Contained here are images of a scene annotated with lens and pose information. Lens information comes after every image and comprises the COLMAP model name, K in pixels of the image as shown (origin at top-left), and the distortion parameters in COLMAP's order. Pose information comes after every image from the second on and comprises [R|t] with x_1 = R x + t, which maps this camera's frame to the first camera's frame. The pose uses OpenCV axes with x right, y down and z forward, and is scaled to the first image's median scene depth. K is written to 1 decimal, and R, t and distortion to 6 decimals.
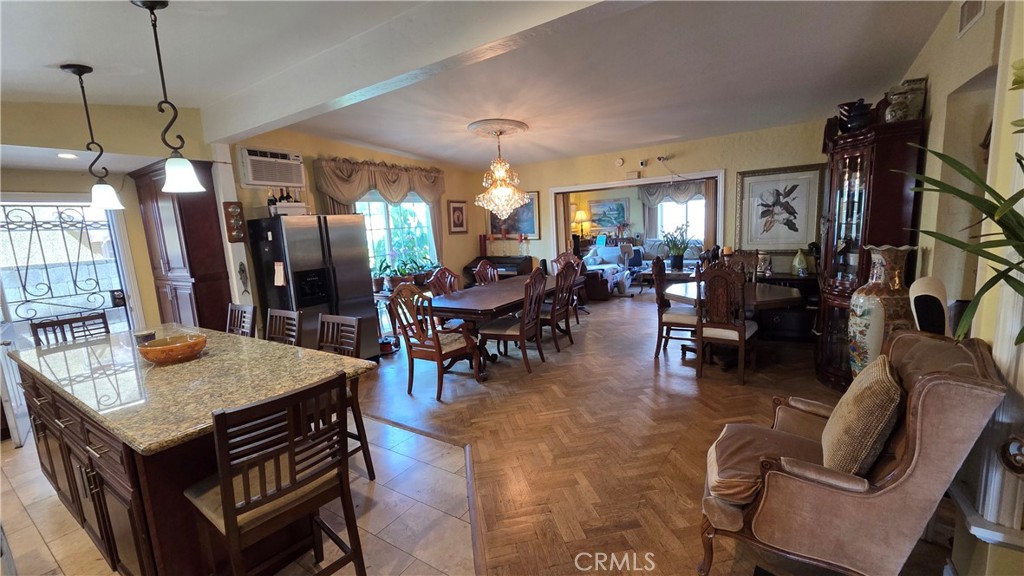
lens RADIAL K [[421.2, 0, 507.4], [0, 421.2, 291.8], [0, 0, 1]] dist [-0.001715, 0.000762]
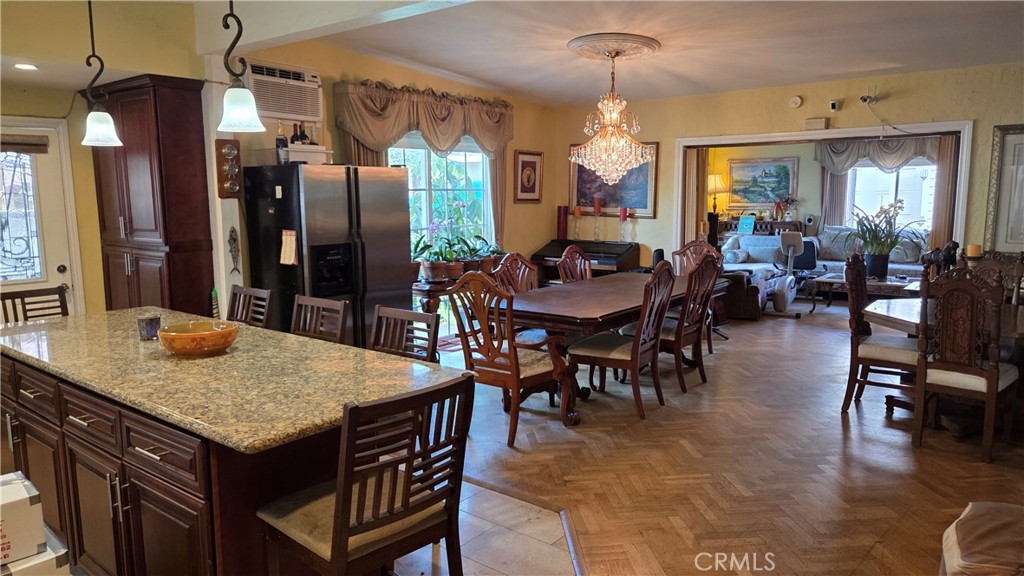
lens RADIAL K [[693.0, 0, 509.9], [0, 693.0, 288.8], [0, 0, 1]] dist [0.053855, -0.043264]
pose [[0.994617, 0.062776, -0.082438, -0.076414], [-0.063894, 0.997896, -0.010982, 0.013836], [0.081576, 0.016190, 0.996536, -0.104264]]
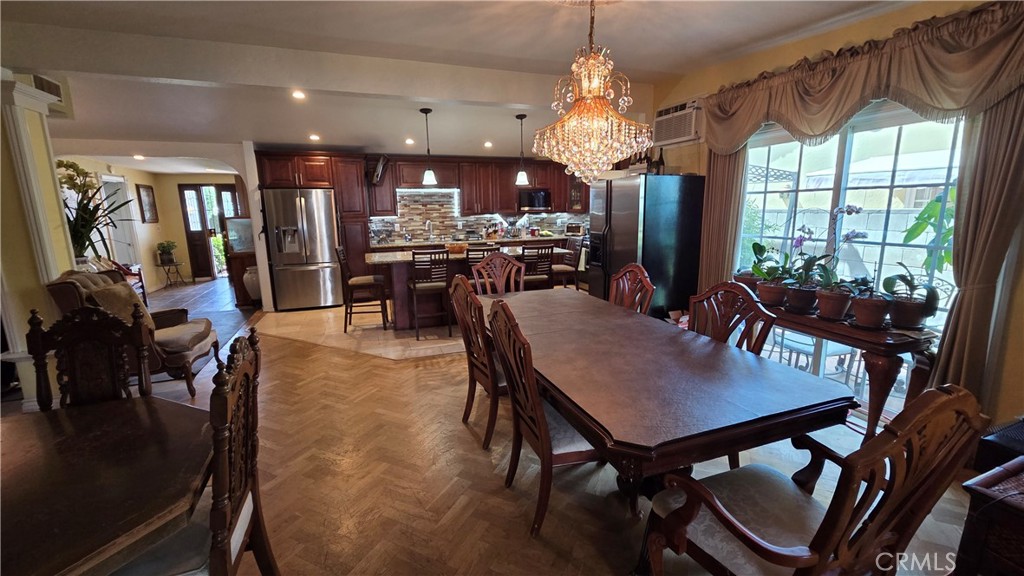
lens RADIAL K [[421.2, 0, 510.4], [0, 421.2, 284.5], [0, 0, 1]] dist [-0.001715, 0.000762]
pose [[-0.591916, 0.212496, -0.777483, 0.489704], [-0.073873, 0.946257, 0.314865, -0.233663], [0.802607, 0.243809, -0.544408, 1.369350]]
